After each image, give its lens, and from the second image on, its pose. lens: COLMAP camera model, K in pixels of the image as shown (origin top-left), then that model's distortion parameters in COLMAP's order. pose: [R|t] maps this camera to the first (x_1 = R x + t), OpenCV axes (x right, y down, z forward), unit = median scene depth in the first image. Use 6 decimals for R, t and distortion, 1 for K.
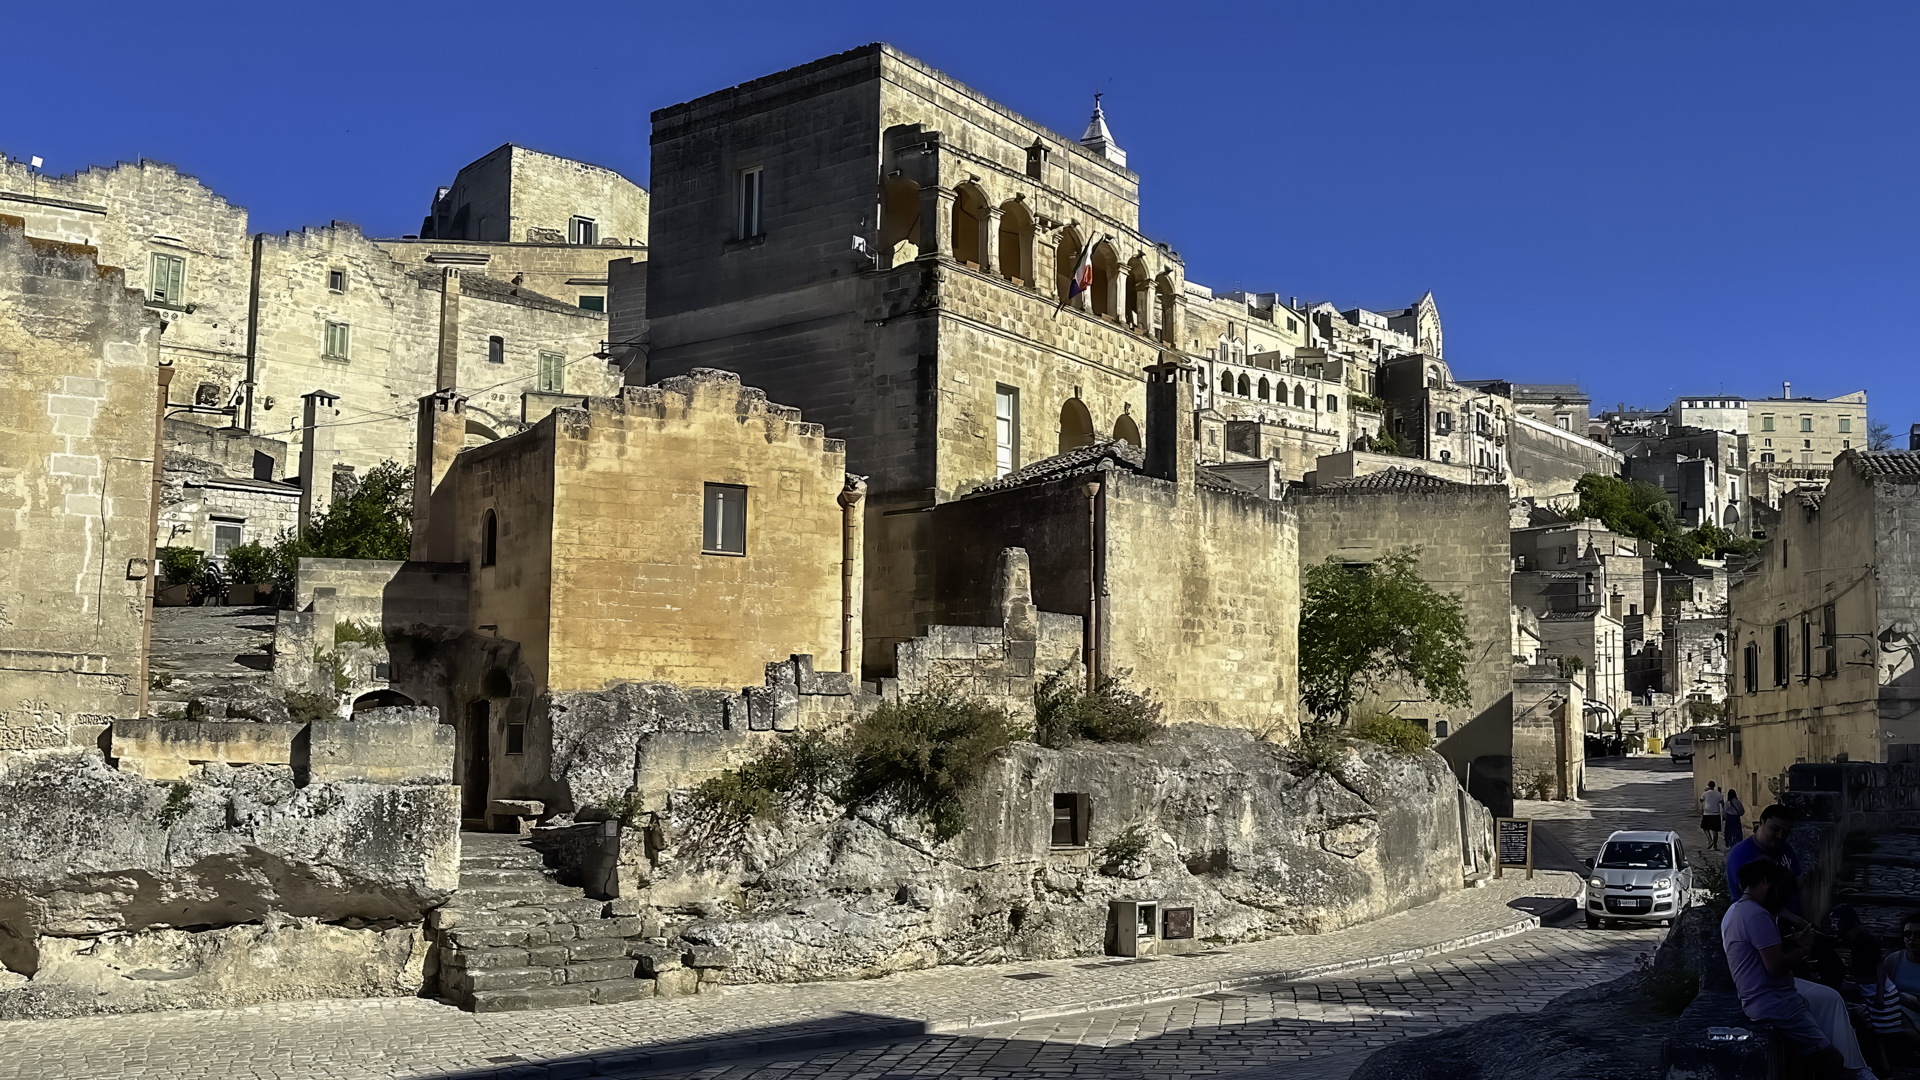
lens RADIAL K [[1920.5, 0, 1112.0], [0, 1920.5, 610.9], [0, 0, 1]] dist [-0.064193, 0.000000]
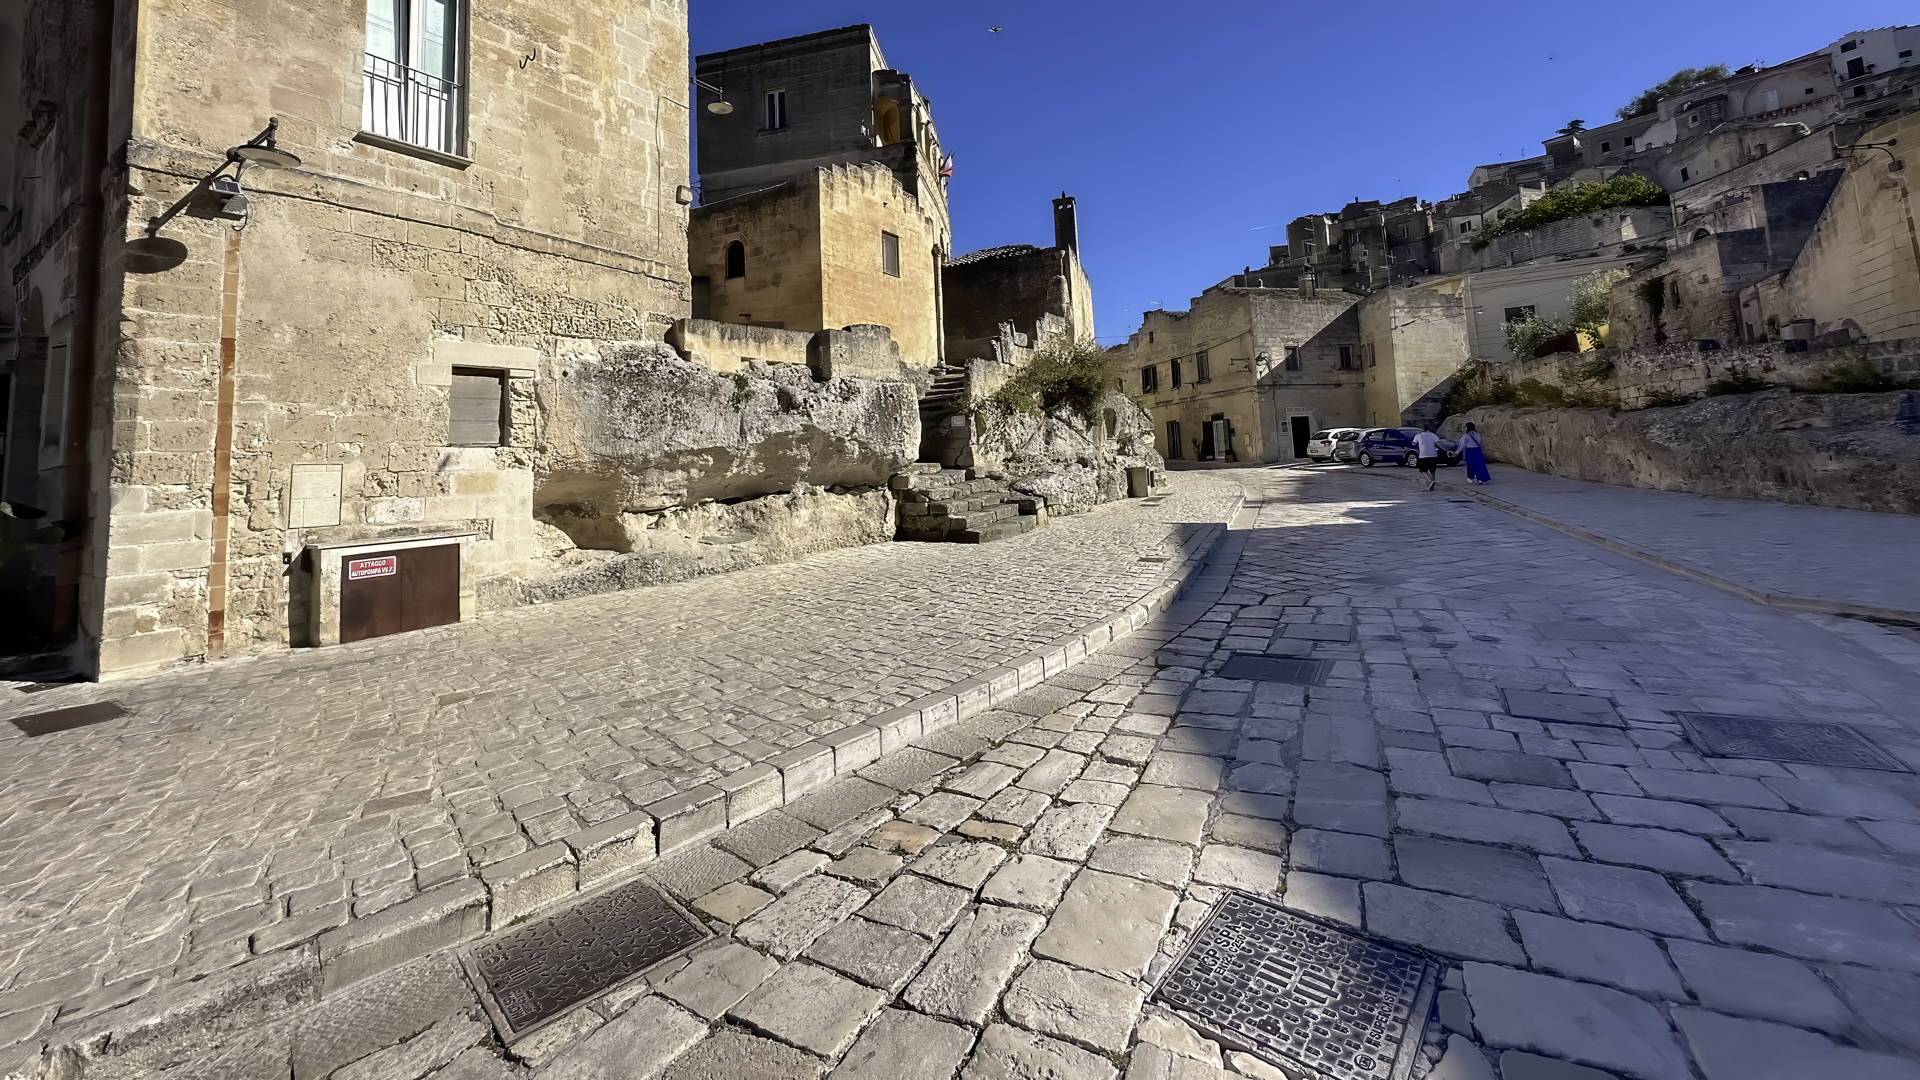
lens RADIAL K [[763.9, 0, 956.8], [0, 763.9, 391.2], [0, 0, 1]] dist [-0.008072, 0.001160]
pose [[0.916219, -0.012926, 0.400470, -0.317137], [0.022961, 0.999531, -0.020268, 0.064775], [-0.400020, 0.027765, 0.916086, 0.288337]]
